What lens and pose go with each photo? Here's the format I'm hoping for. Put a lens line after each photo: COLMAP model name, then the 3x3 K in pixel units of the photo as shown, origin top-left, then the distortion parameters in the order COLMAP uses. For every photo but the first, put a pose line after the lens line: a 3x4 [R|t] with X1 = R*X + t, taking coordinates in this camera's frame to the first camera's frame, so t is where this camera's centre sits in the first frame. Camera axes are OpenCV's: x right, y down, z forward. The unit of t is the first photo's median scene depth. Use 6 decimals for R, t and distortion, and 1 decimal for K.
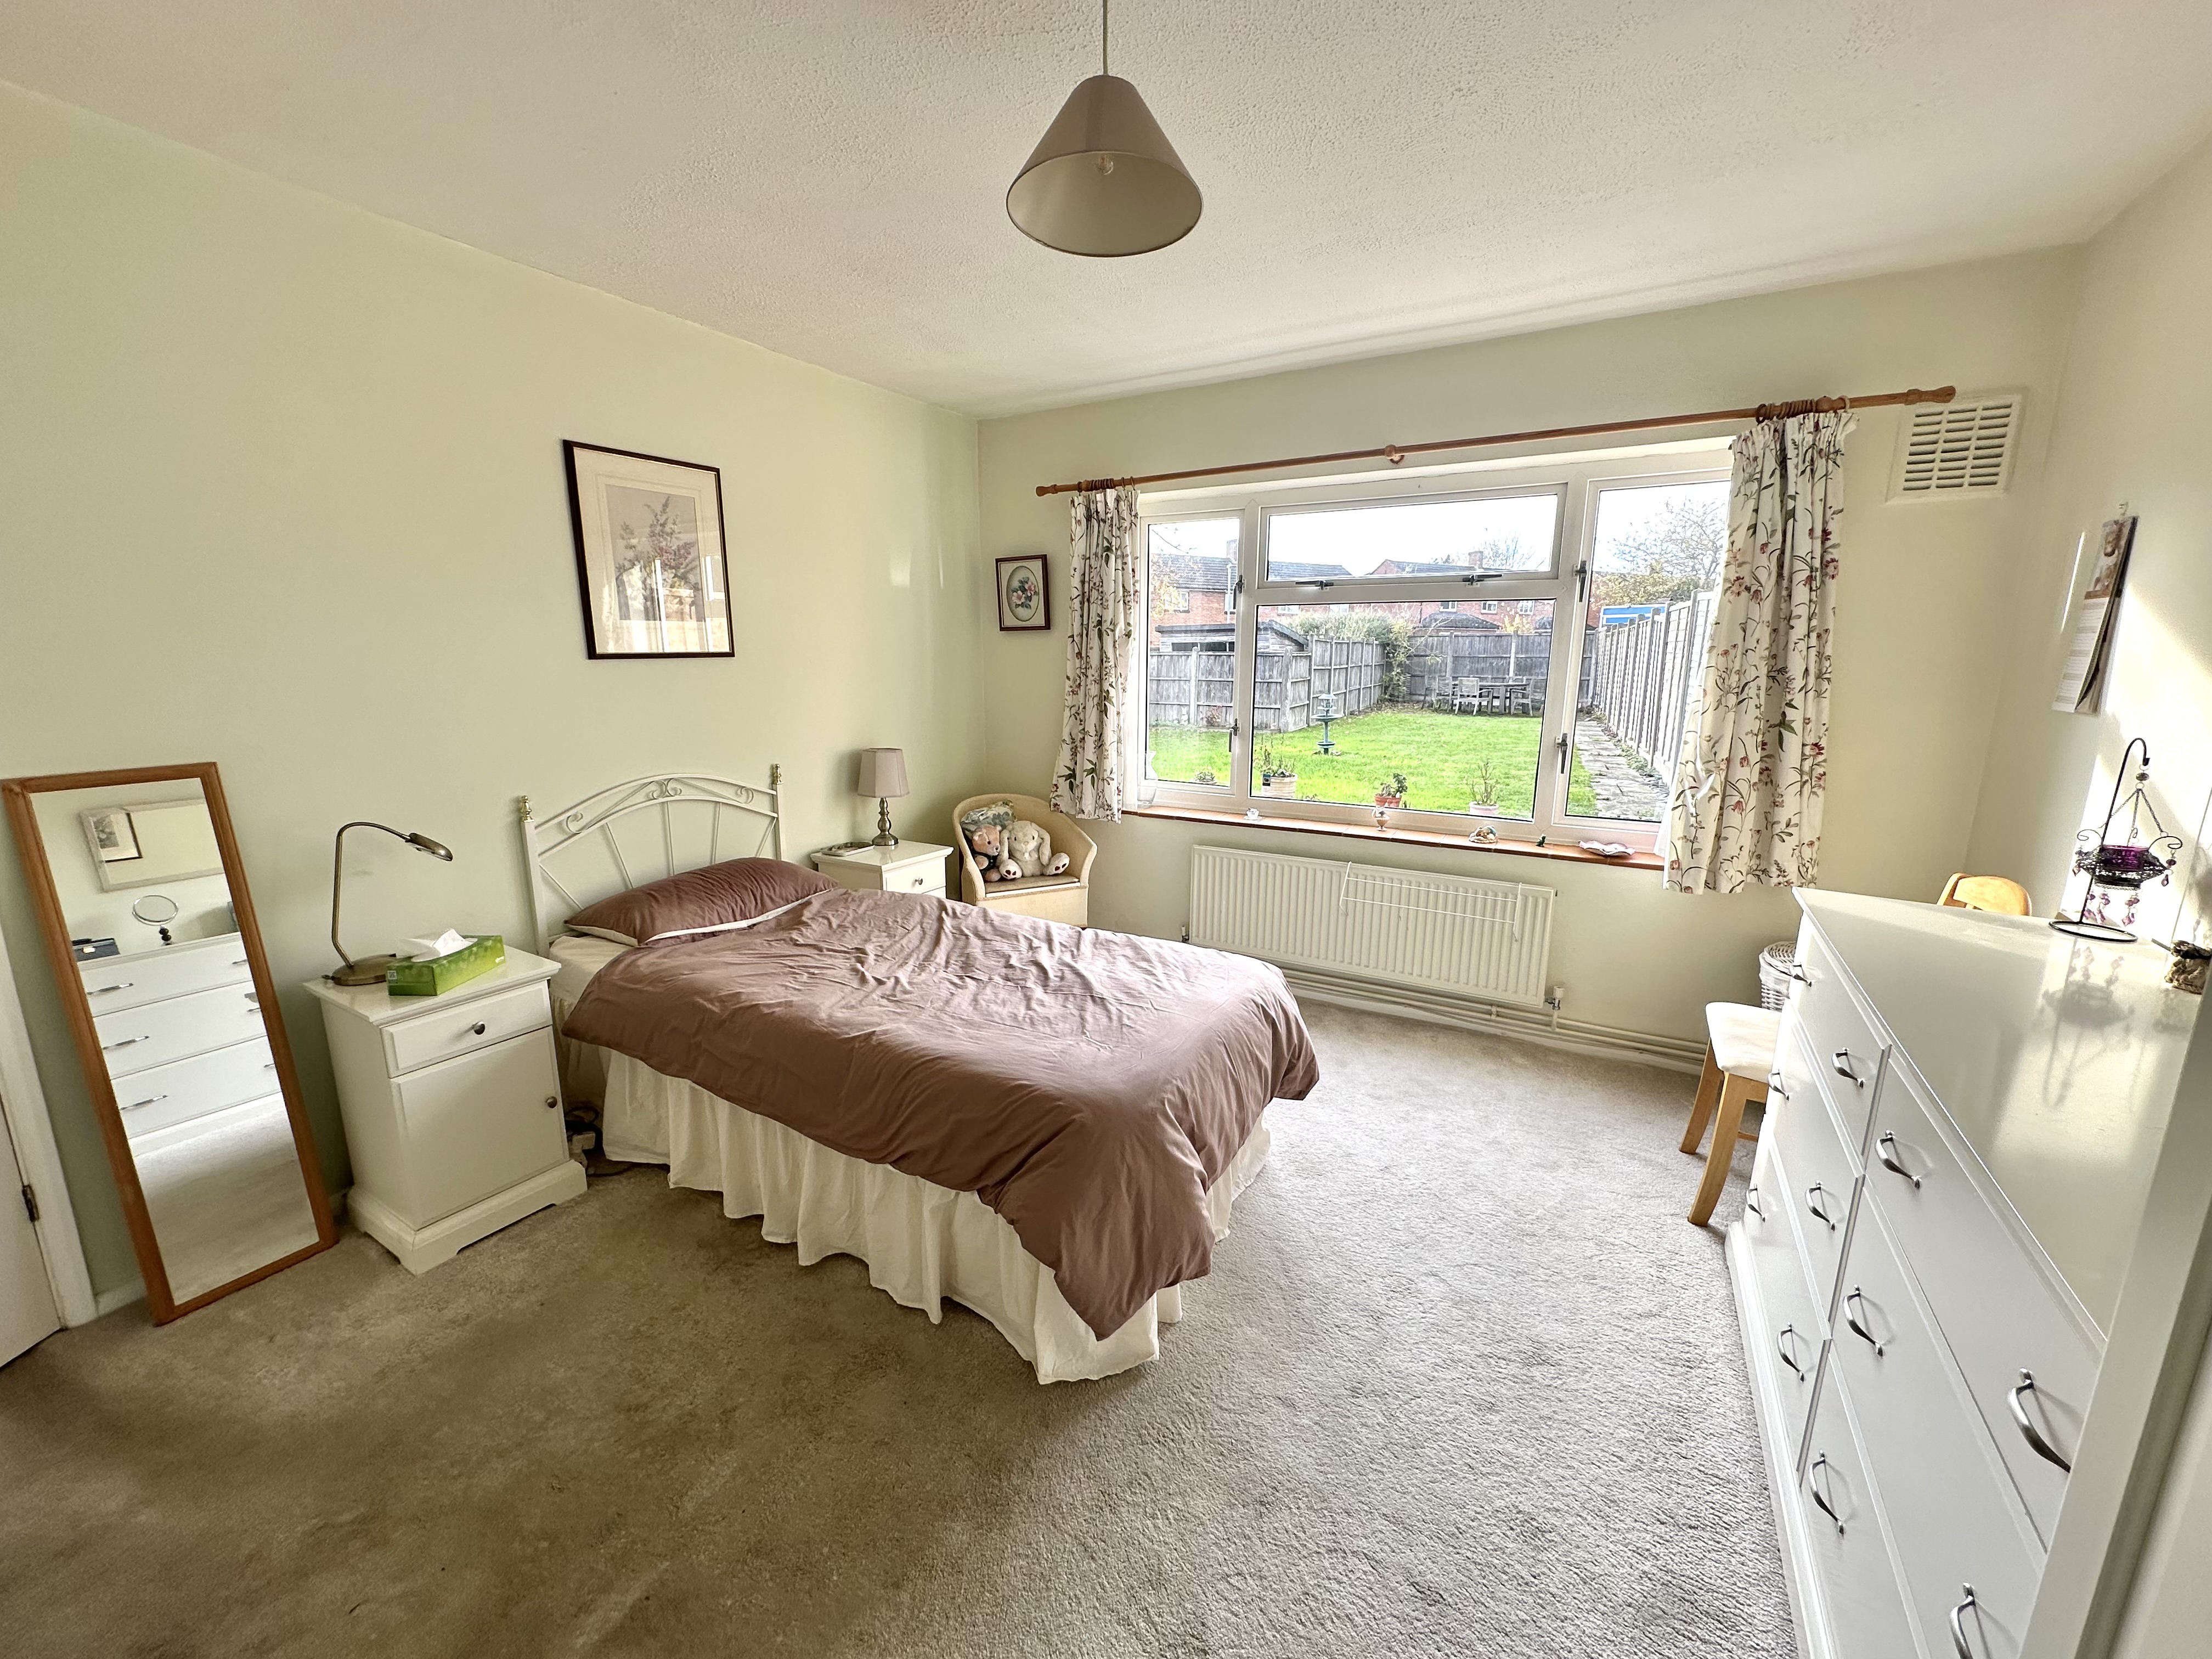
lens RADIAL K [[882.8, 0, 1105.0], [0, 882.8, 831.2], [0, 0, 1]] dist [-0.002489, 0.000343]
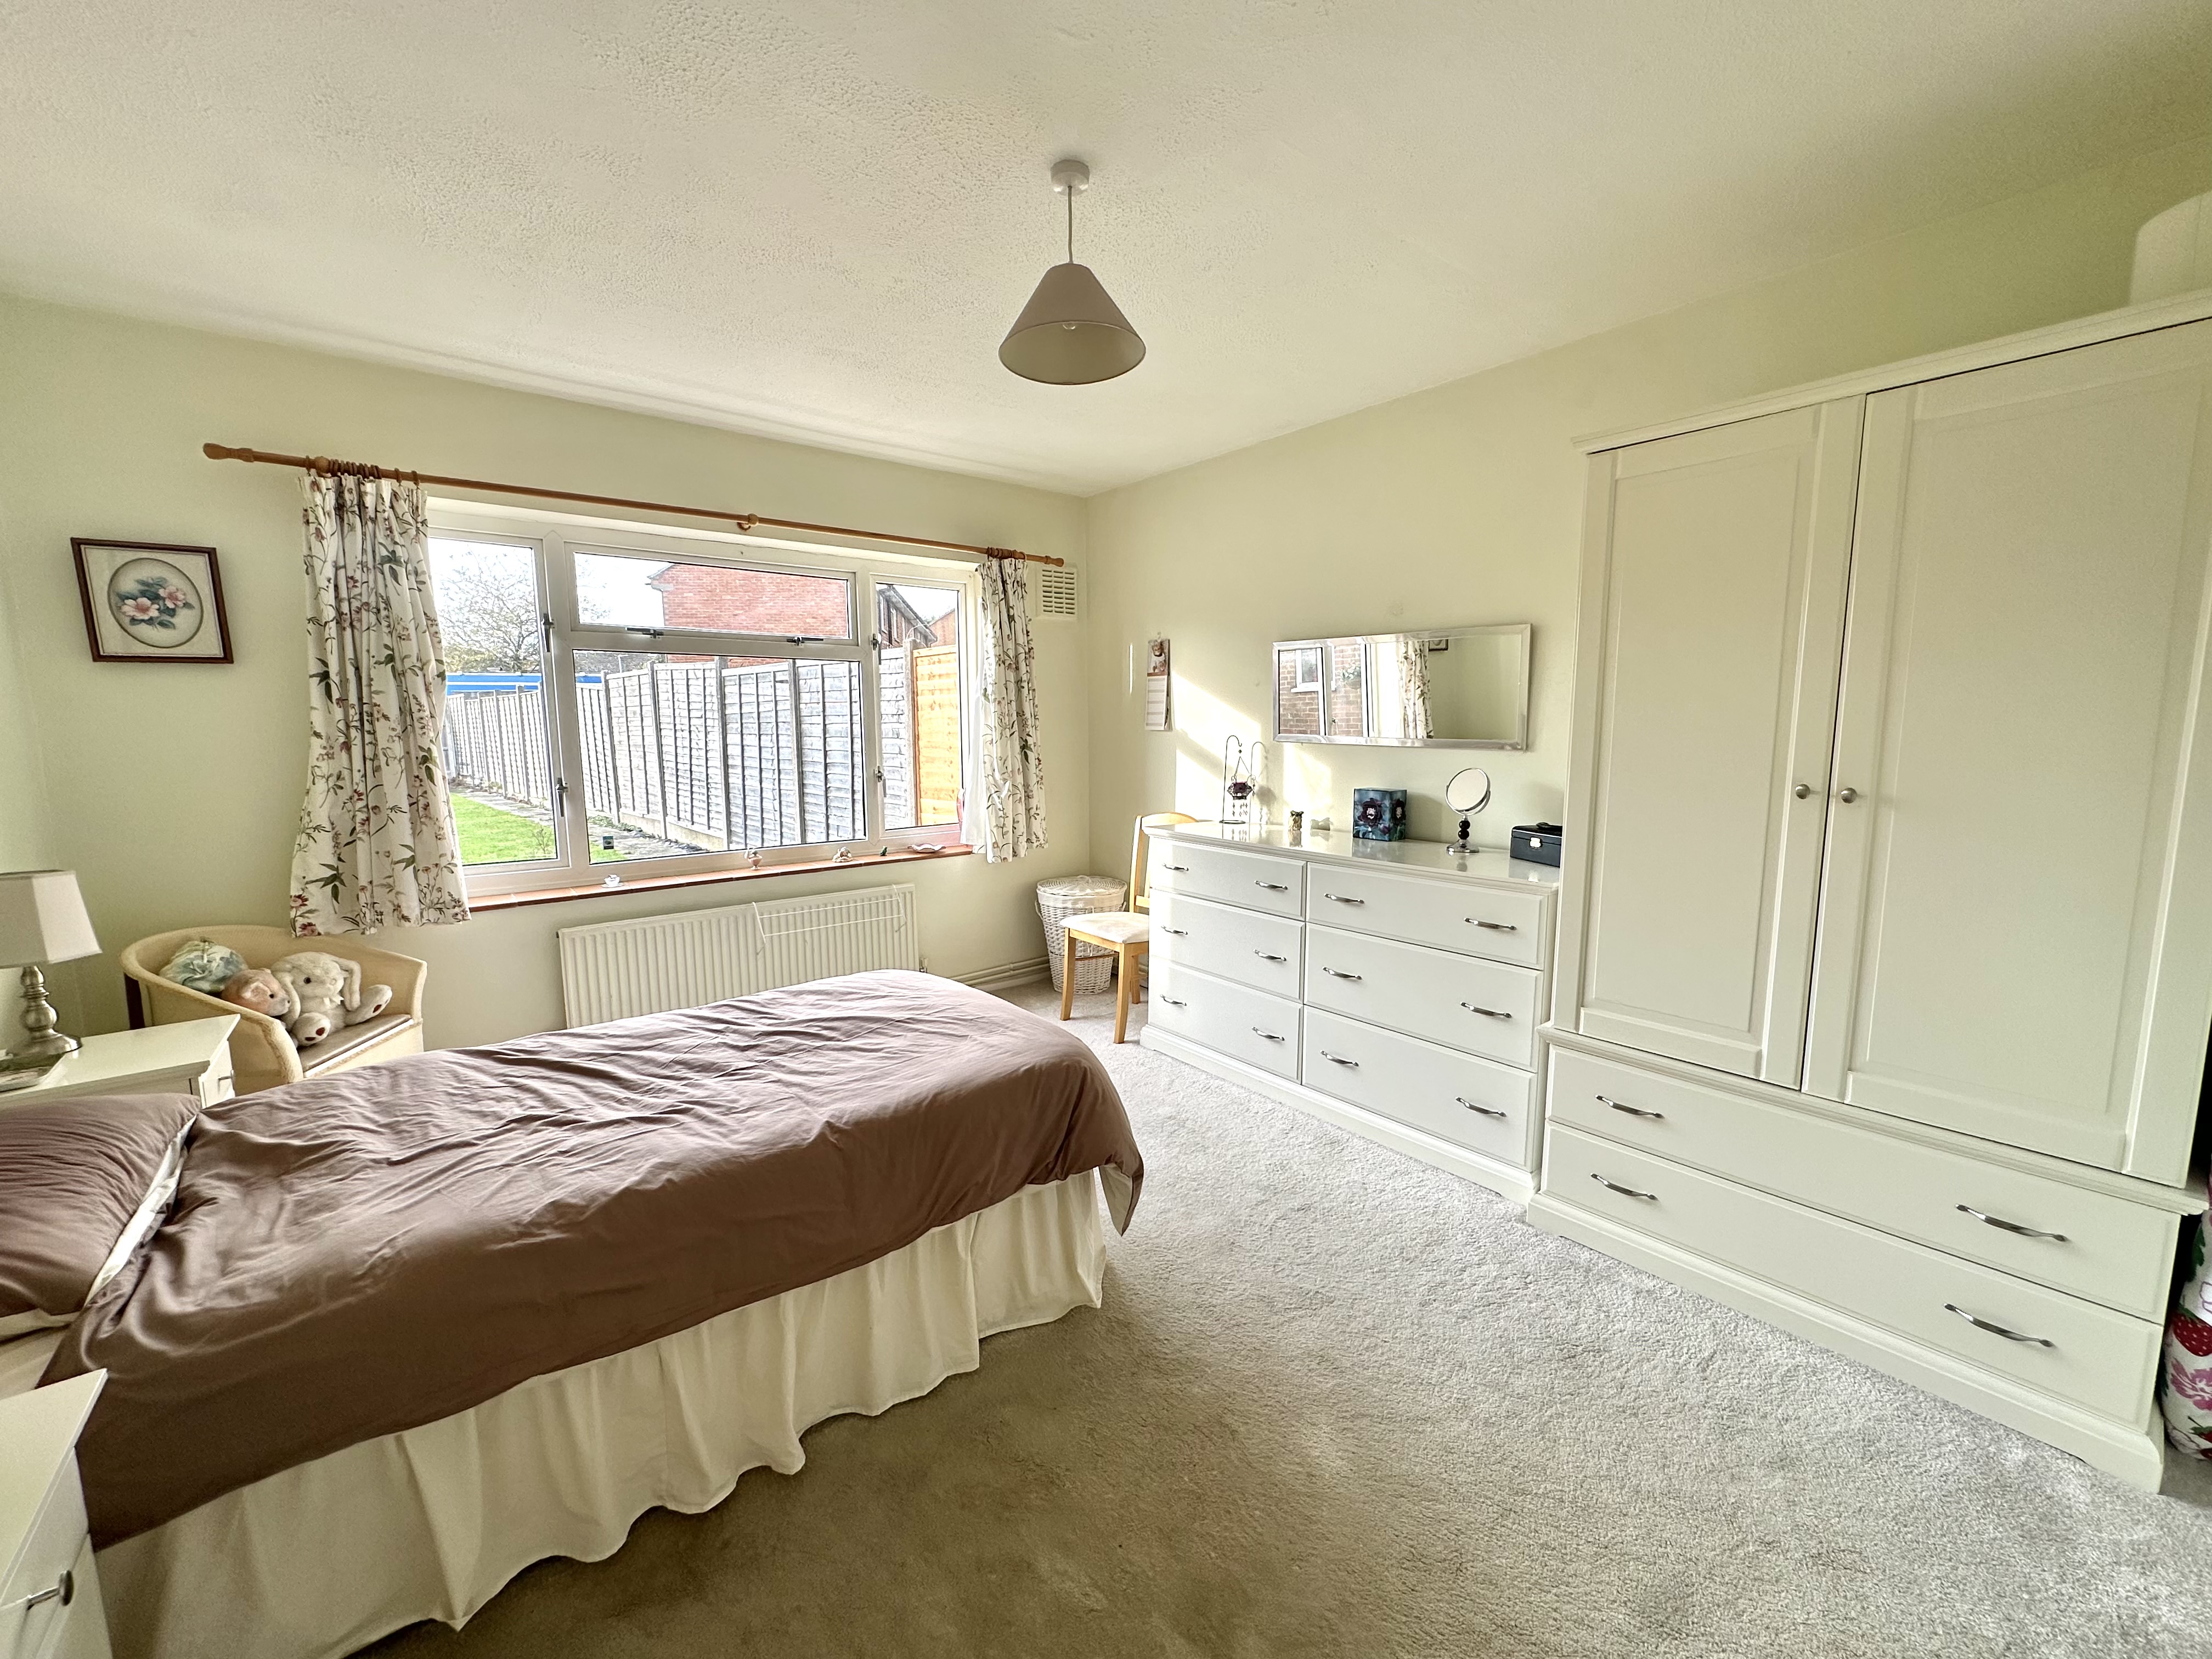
lens RADIAL K [[882.8, 0, 1105.0], [0, 882.8, 831.2], [0, 0, 1]] dist [-0.002489, 0.000343]
pose [[0.353194, -0.120668, 0.927736, -0.681326], [0.192797, 0.979750, 0.054034, -0.029888], [-0.915469, 0.159781, 0.369306, 0.296471]]
